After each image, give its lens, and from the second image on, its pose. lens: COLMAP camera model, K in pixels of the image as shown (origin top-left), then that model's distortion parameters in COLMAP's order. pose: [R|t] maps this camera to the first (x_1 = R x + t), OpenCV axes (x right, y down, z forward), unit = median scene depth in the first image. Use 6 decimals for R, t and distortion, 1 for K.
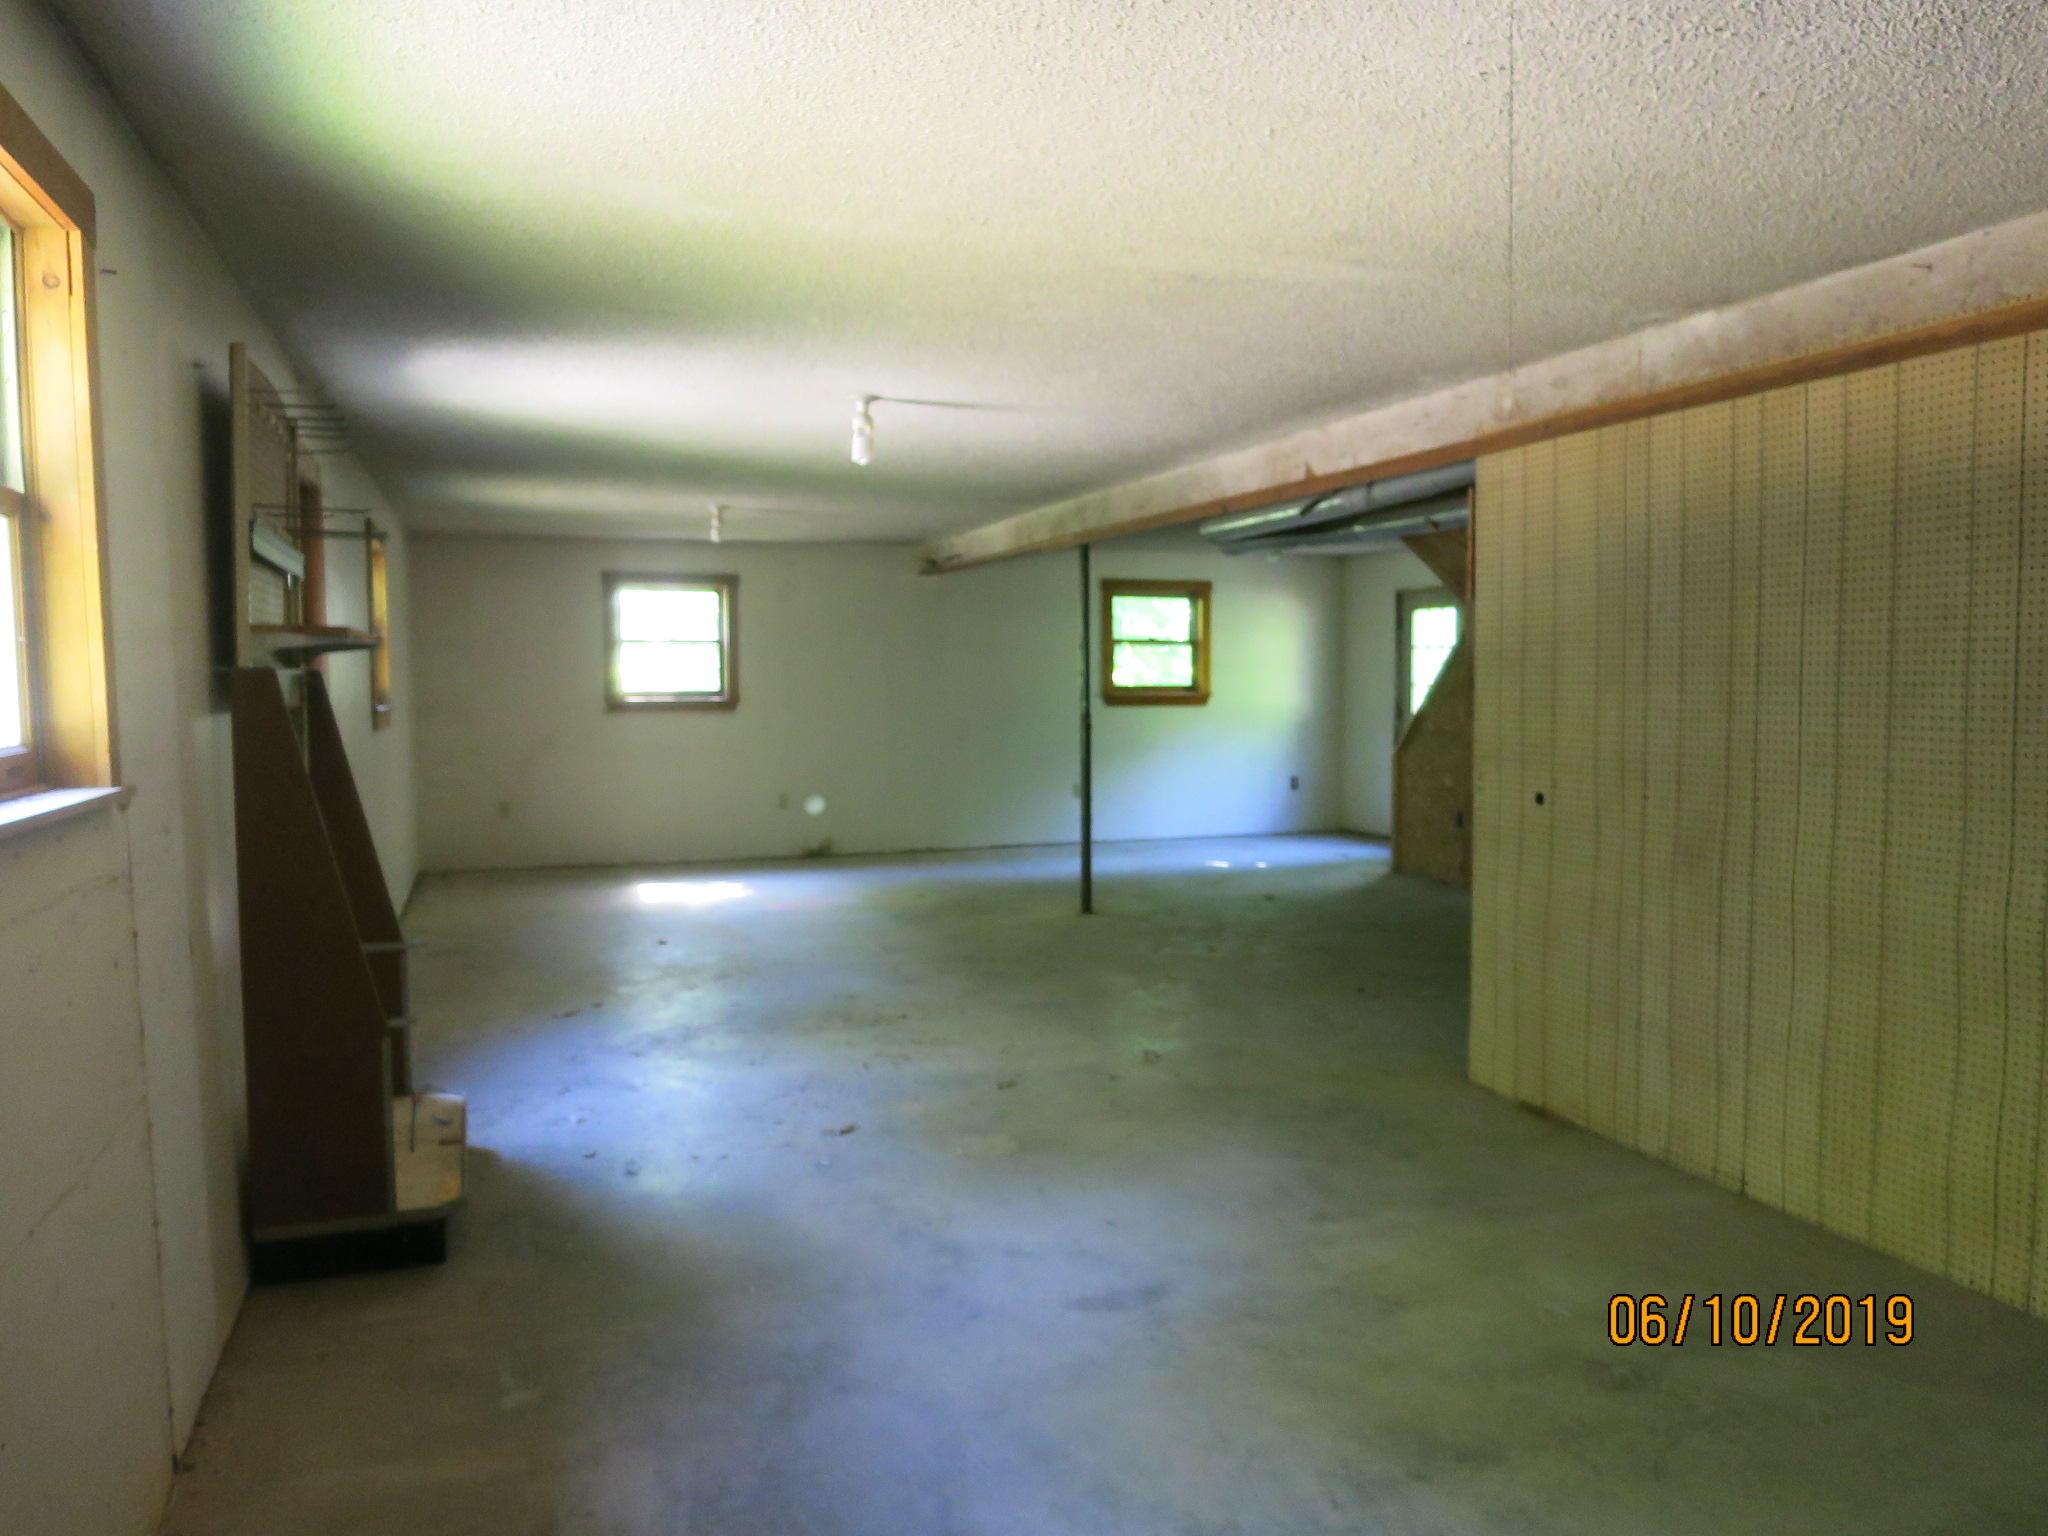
lens RADIAL K [[1461.6, 0, 1025.5], [0, 1461.6, 768.7], [0, 0, 1]] dist [-0.056013, 0.016415]
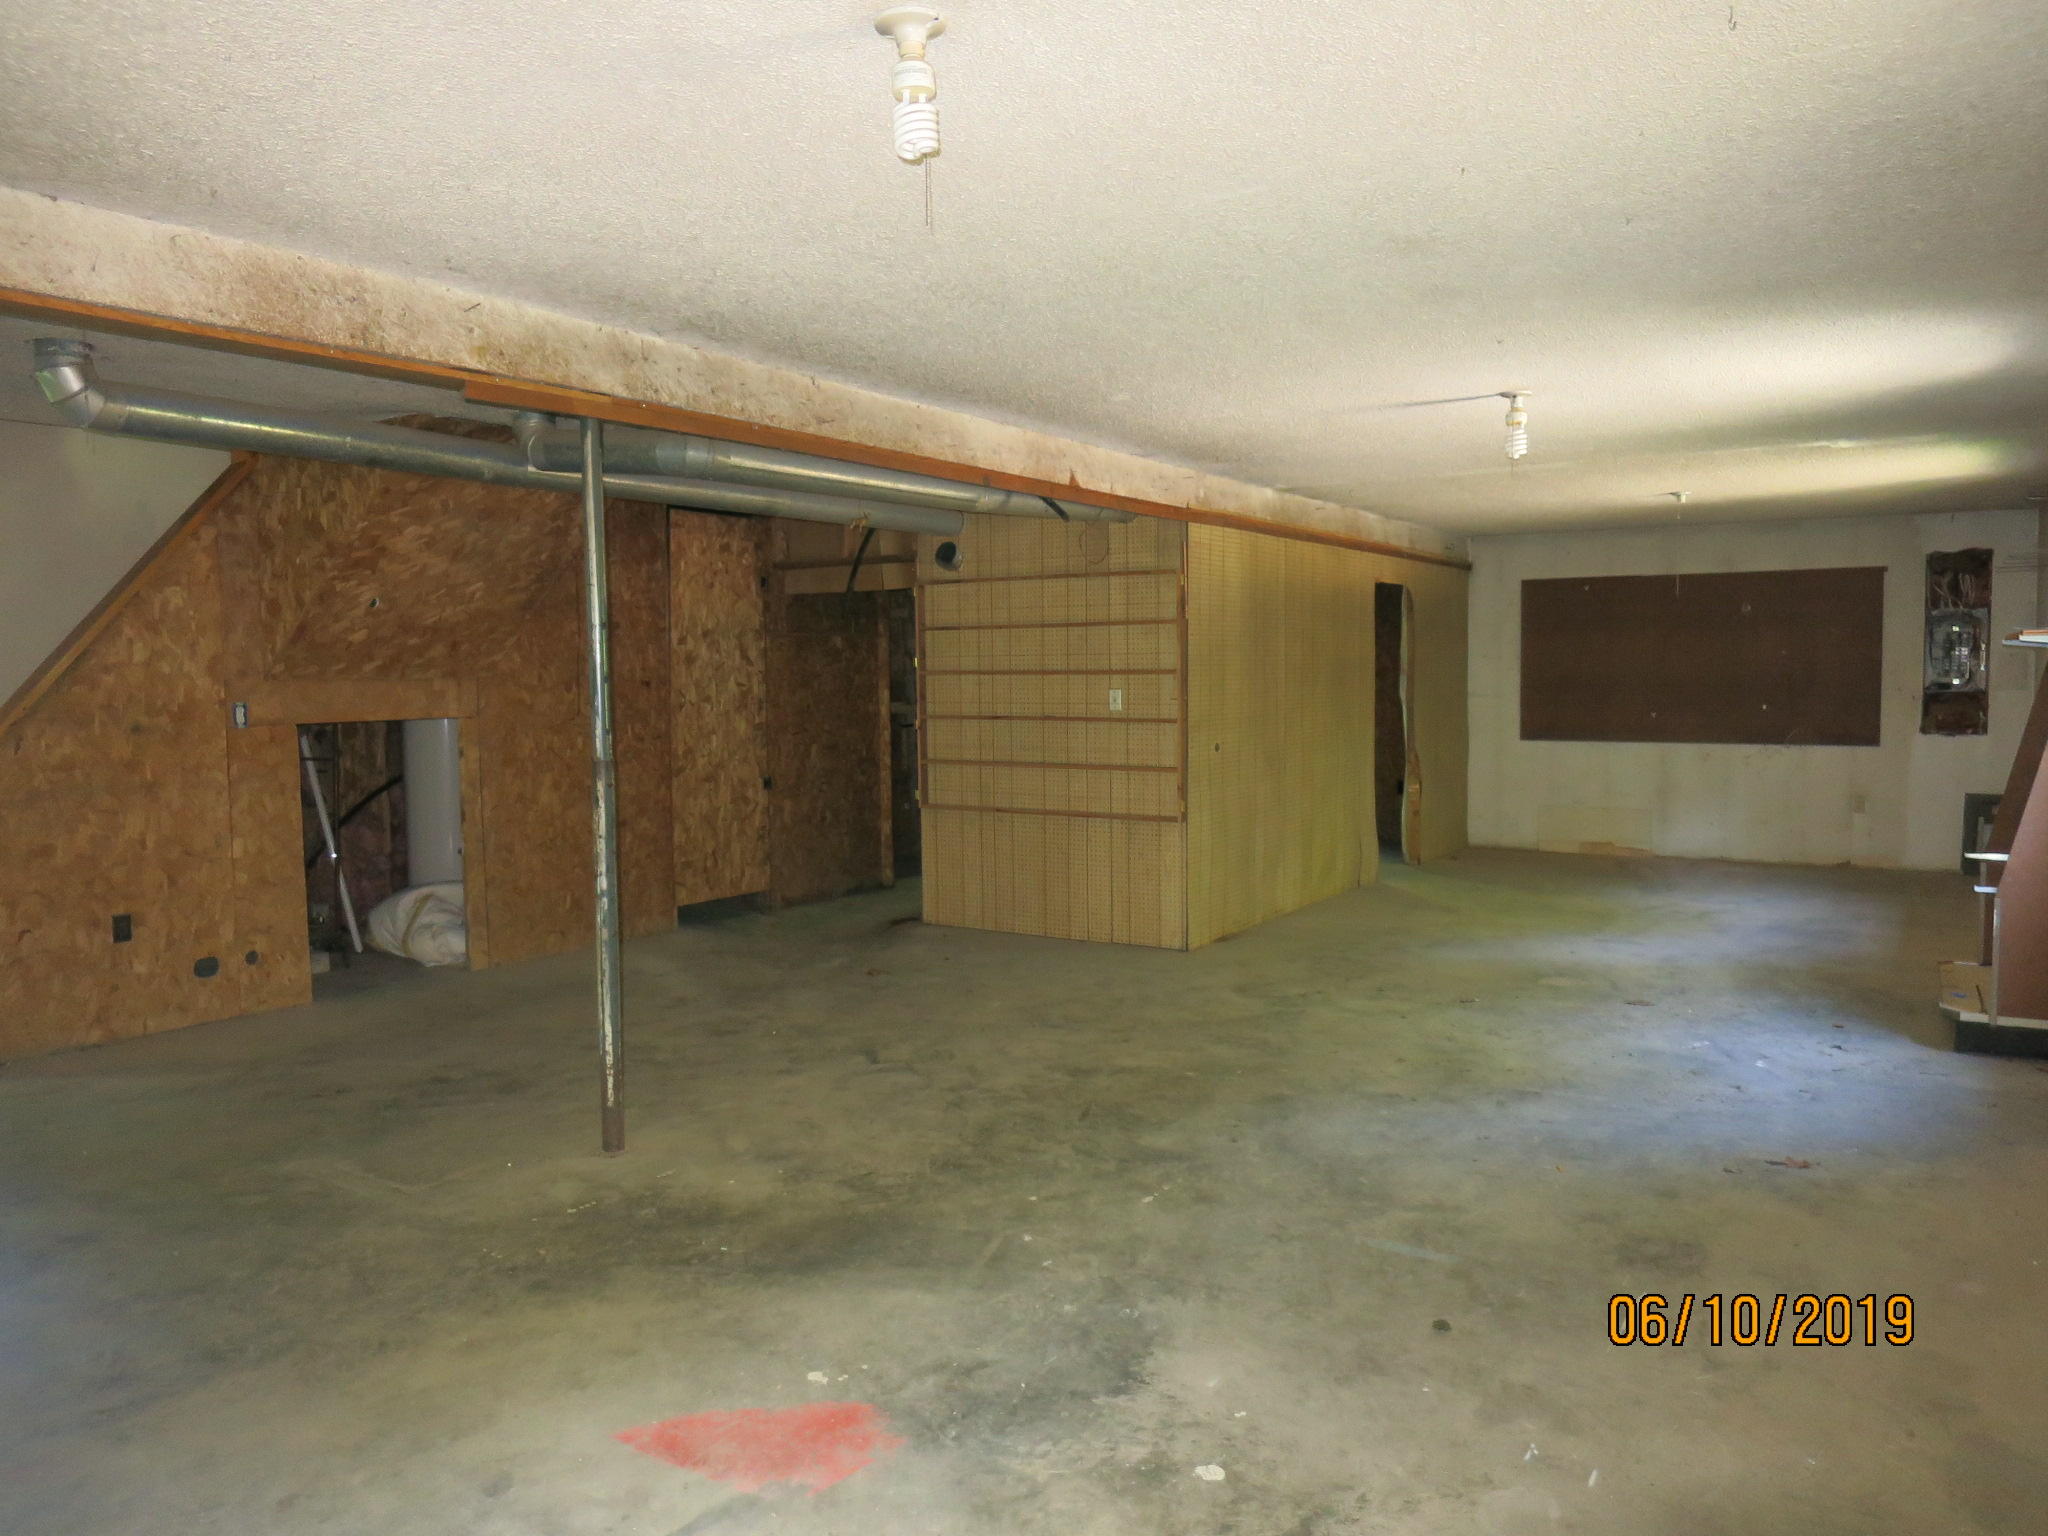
lens RADIAL K [[1461.6, 0, 1026.0], [0, 1461.6, 774.1], [0, 0, 1]] dist [-0.056013, 0.016415]
pose [[-0.608109, -0.051526, 0.792179, -0.783813], [0.062869, 0.991631, 0.112760, -0.142502], [-0.791360, 0.118373, -0.599781, 2.098113]]
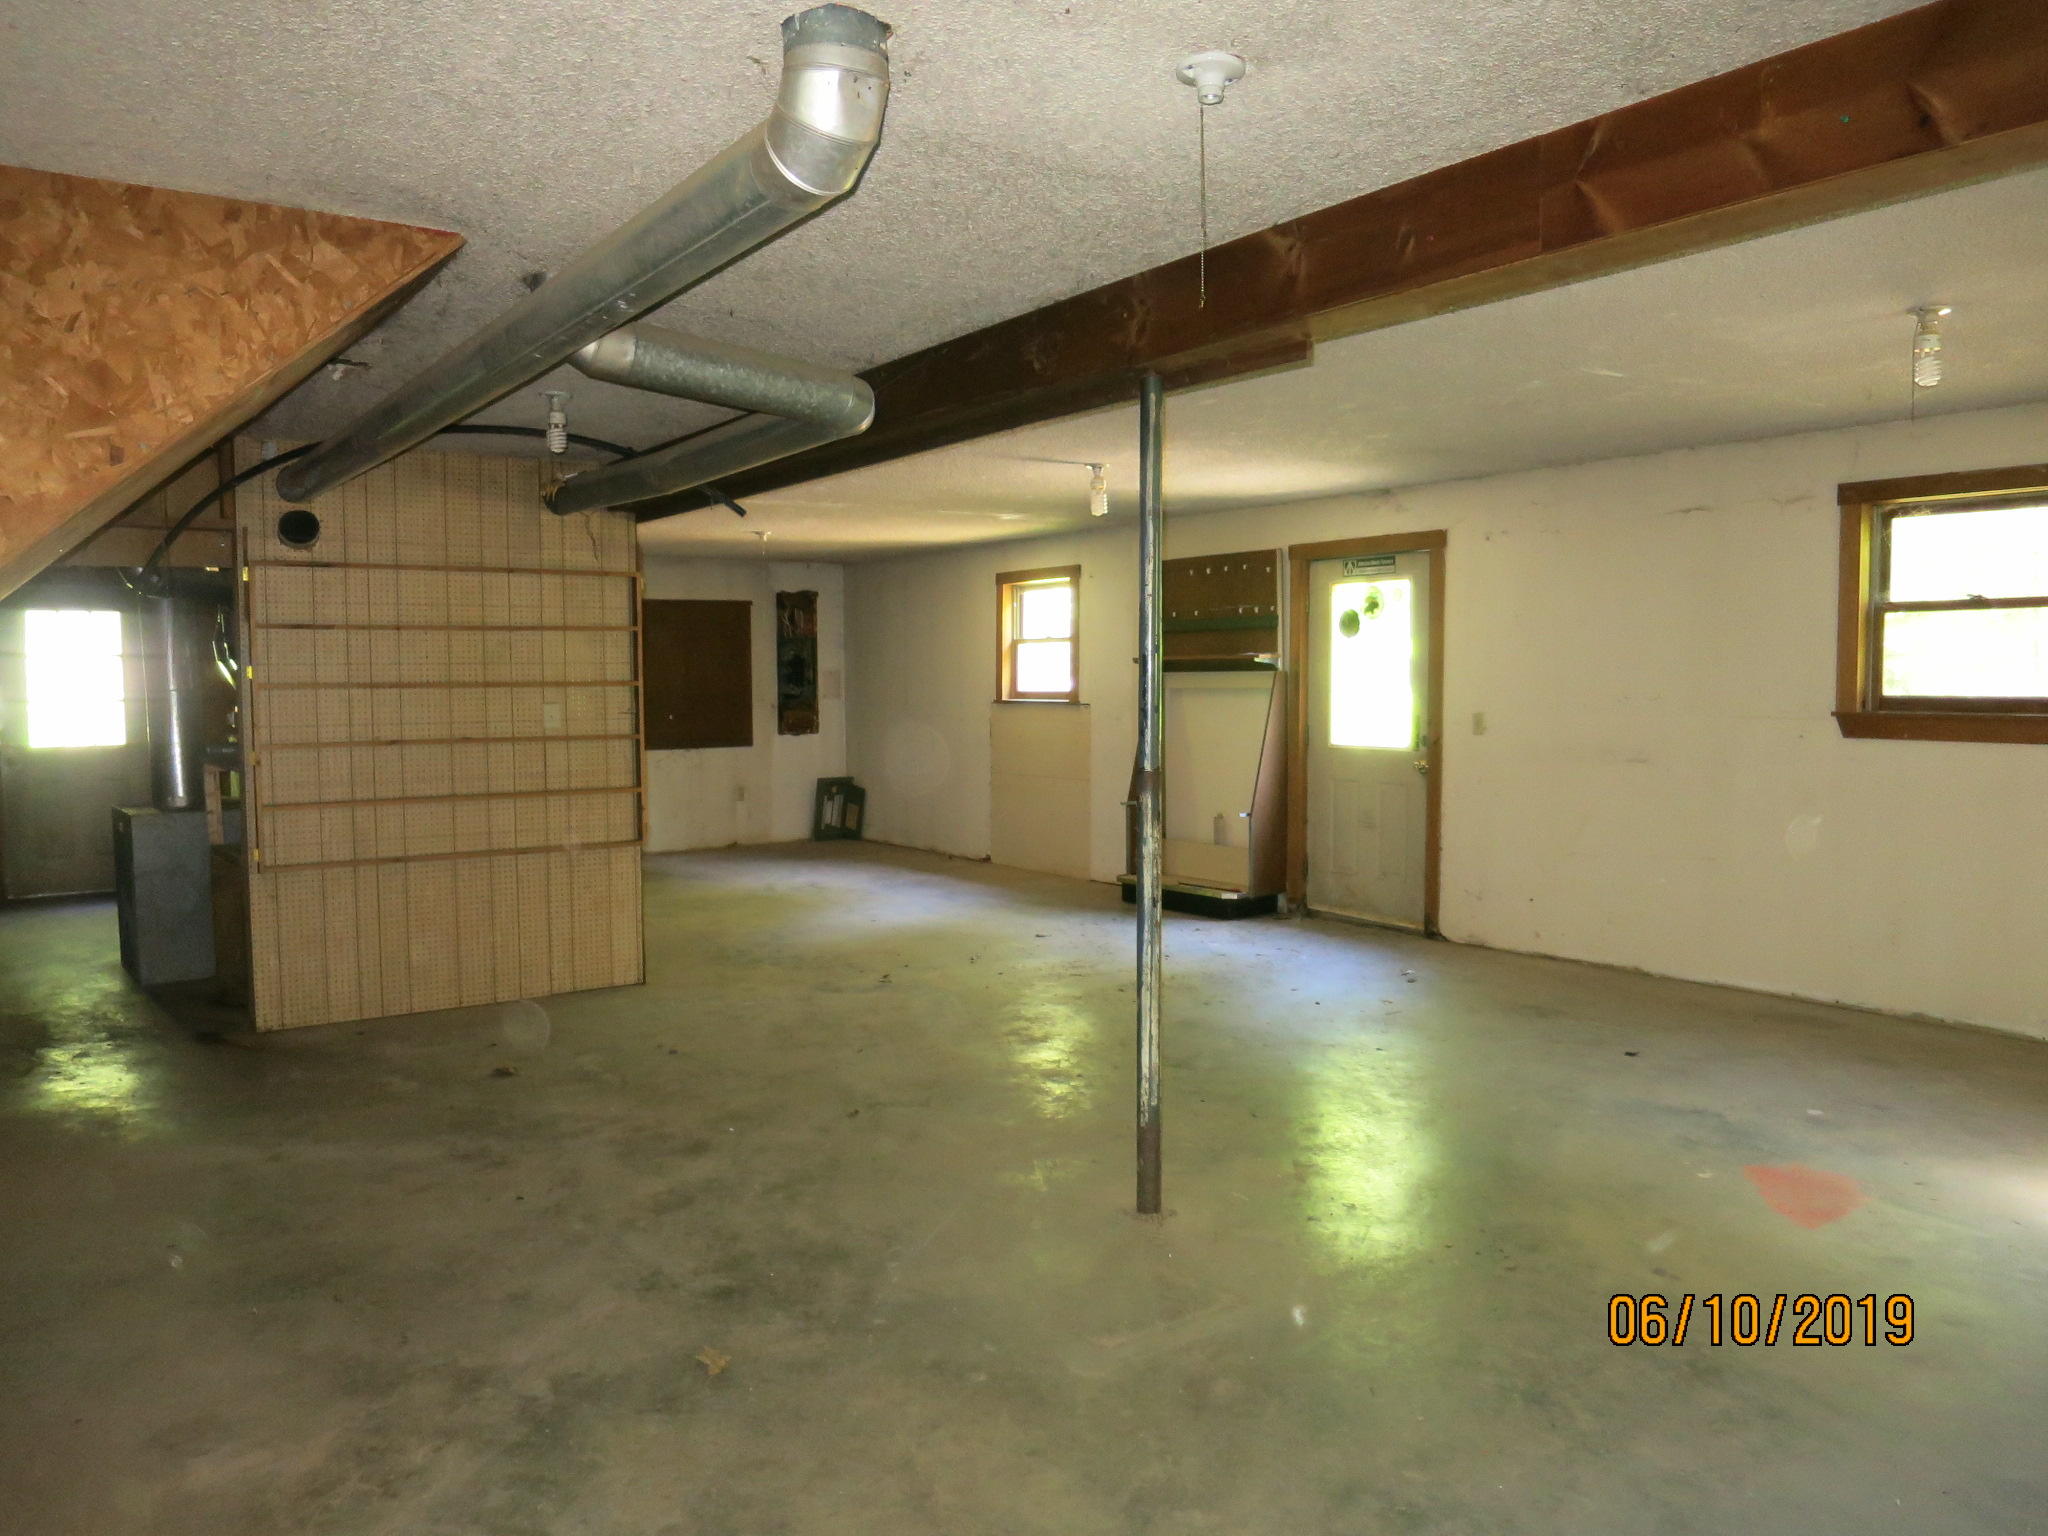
lens RADIAL K [[1461.6, 0, 1023.1], [0, 1461.6, 760.9], [0, 0, 1]] dist [-0.056013, 0.016415]
pose [[-0.962742, 0.023007, -0.269441, 0.362721], [-0.010639, 0.992381, 0.122750, -0.169426], [0.270213, 0.121043, -0.955162, 2.507769]]
